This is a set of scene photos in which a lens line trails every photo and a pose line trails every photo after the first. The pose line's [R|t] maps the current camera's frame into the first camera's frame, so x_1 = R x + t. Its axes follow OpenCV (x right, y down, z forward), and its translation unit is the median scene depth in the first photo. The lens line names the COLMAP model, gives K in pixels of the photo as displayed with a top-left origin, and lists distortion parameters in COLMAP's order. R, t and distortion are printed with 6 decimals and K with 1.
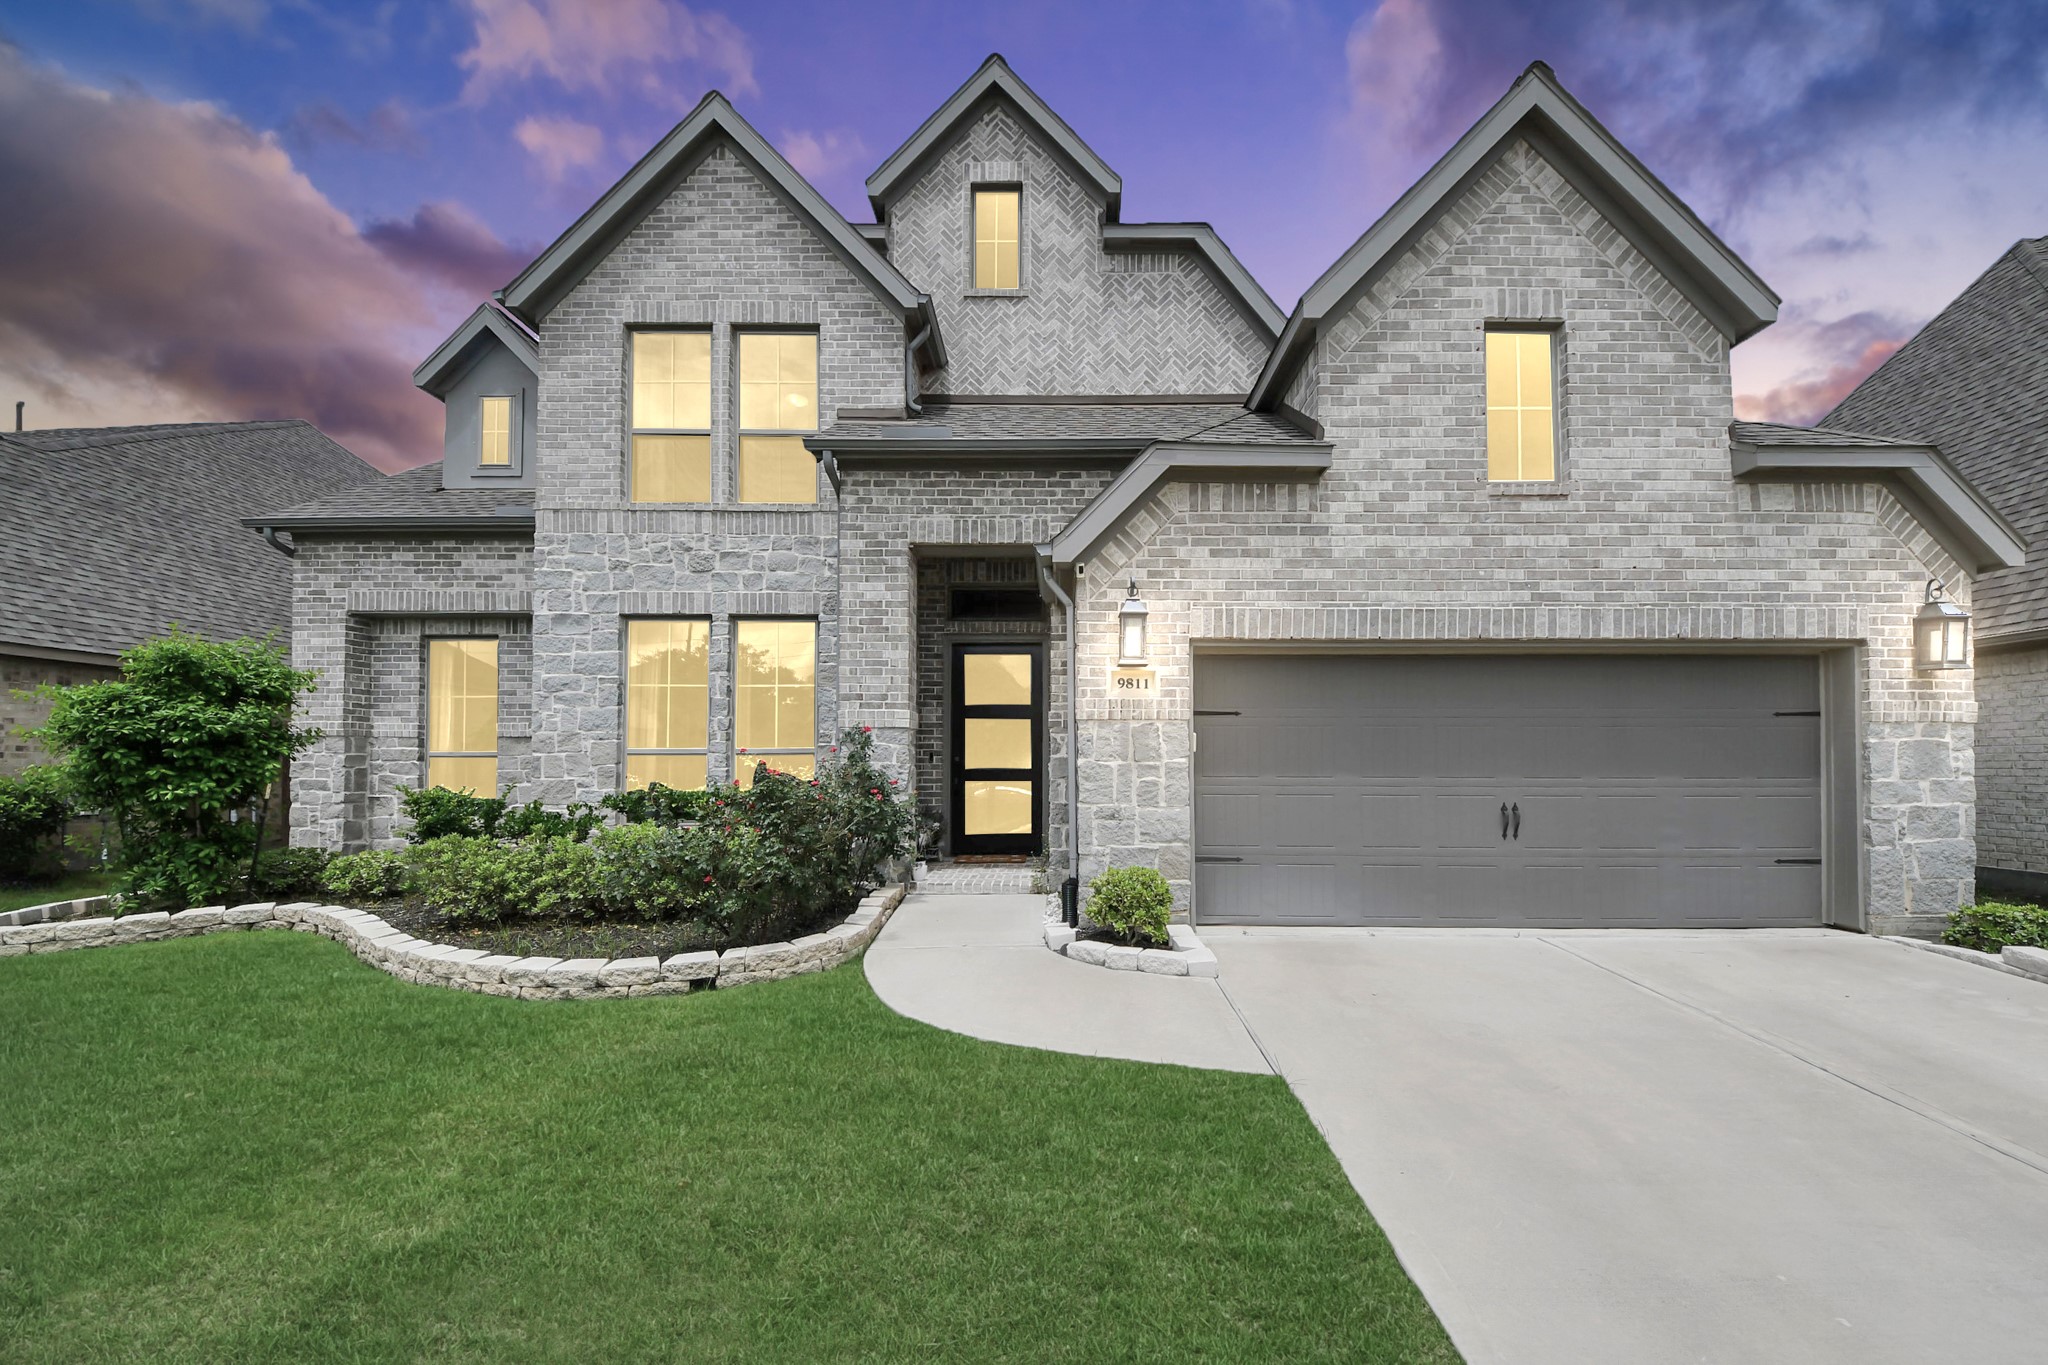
lens RADIAL K [[760.0, 0, 1011.7], [0, 760.0, 691.7], [0, 0, 1]] dist [0.024009, -0.017088]
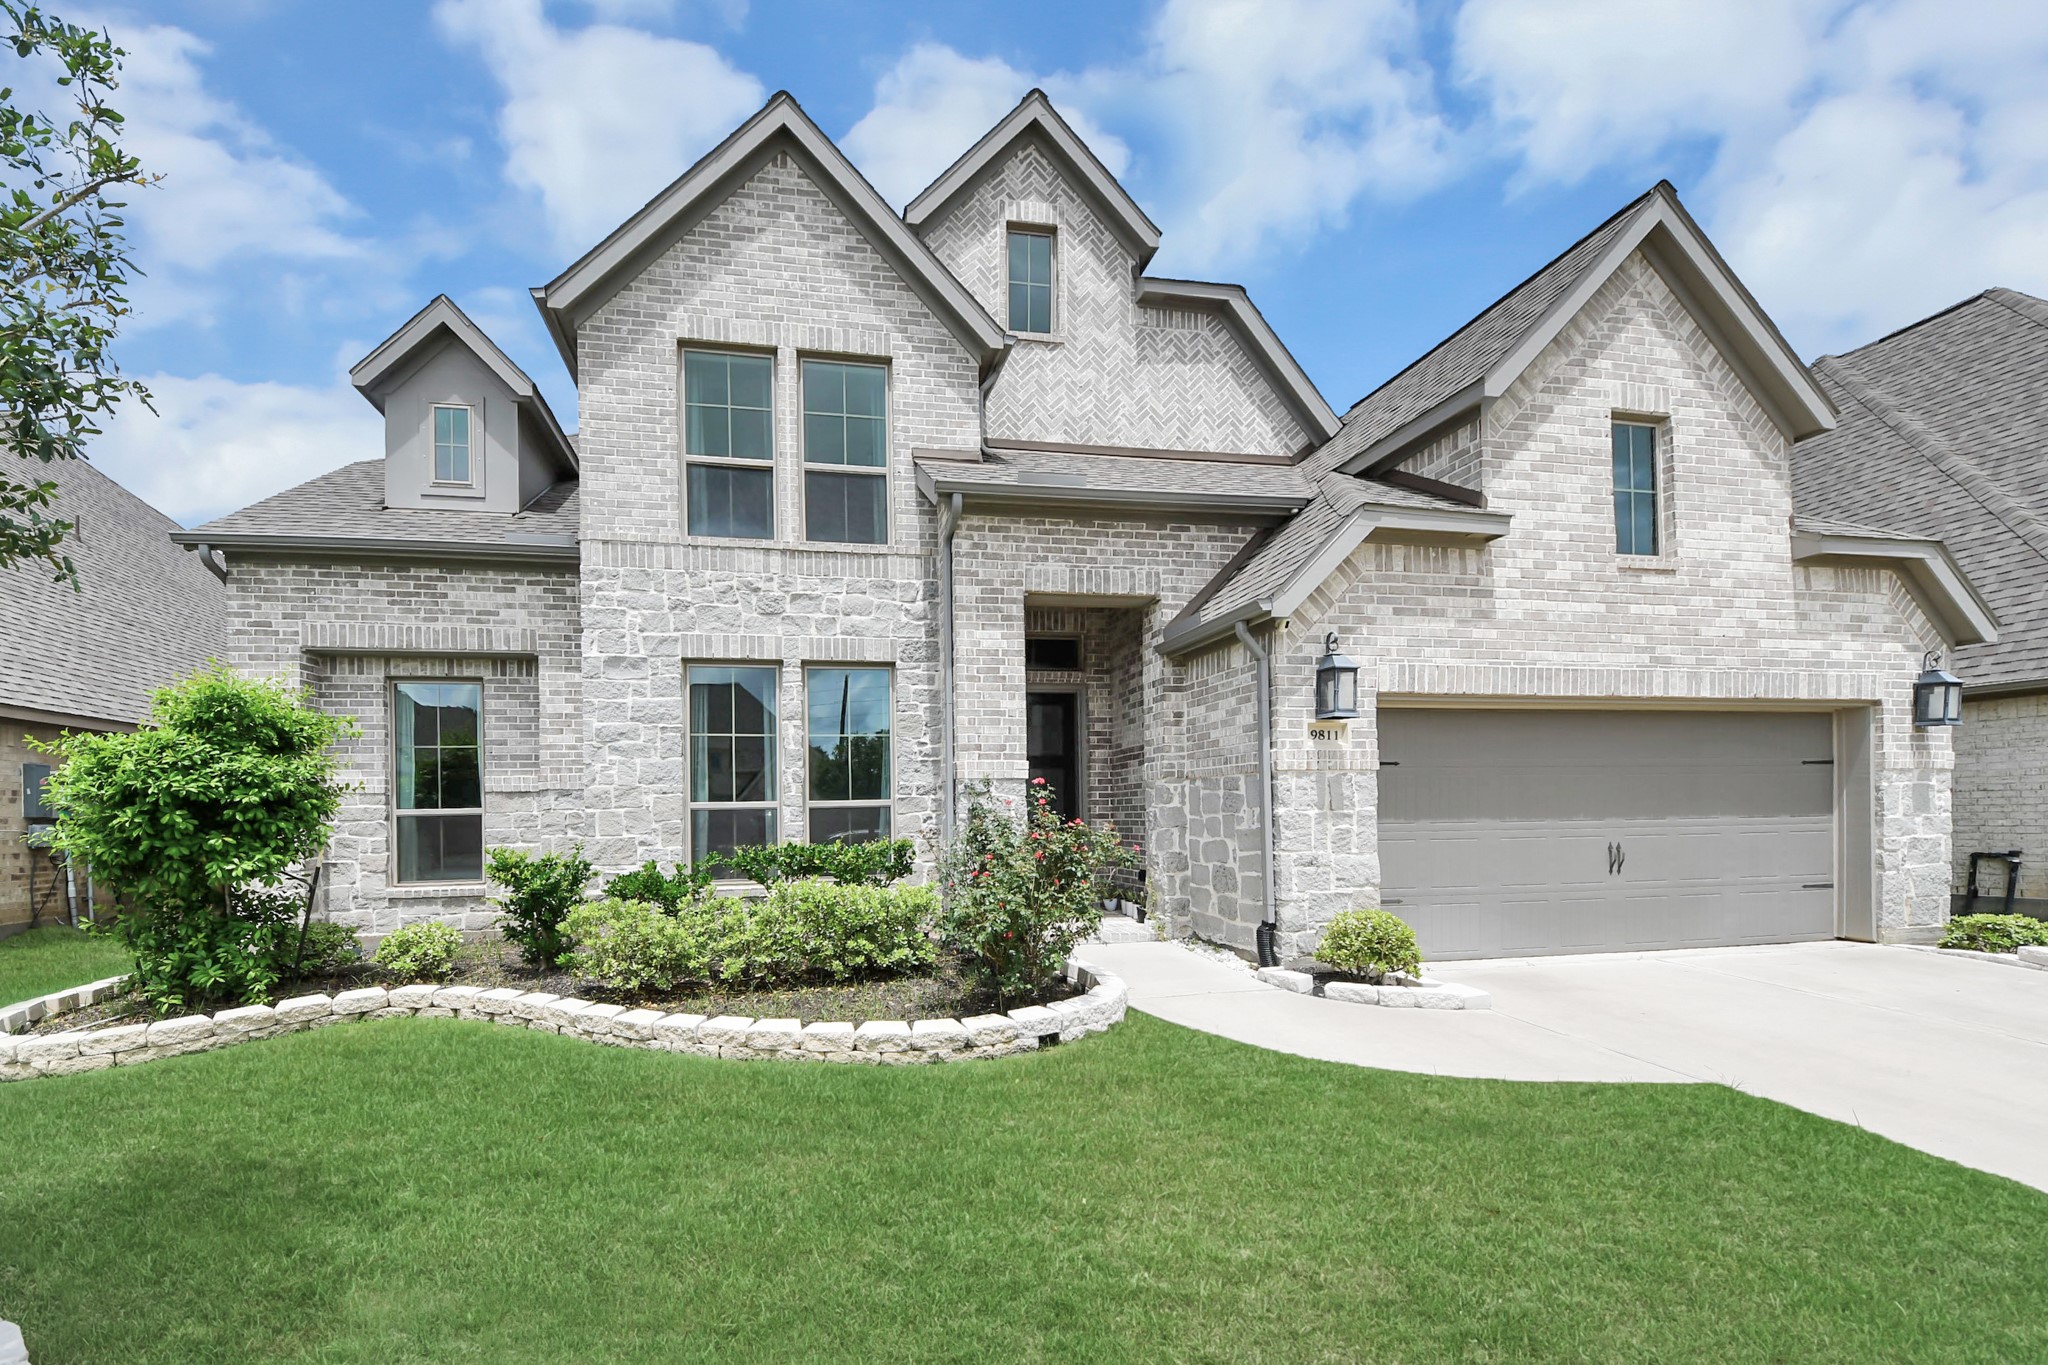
lens RADIAL K [[785.3, 0, 888.7], [0, 785.3, 754.5], [0, 0, 1]] dist [0.021802, -0.012141]
pose [[0.986009, -0.001349, 0.166685, -0.479043], [-0.001582, 0.999847, 0.017446, -0.001582], [-0.166683, -0.017466, 0.985856, 0.023510]]
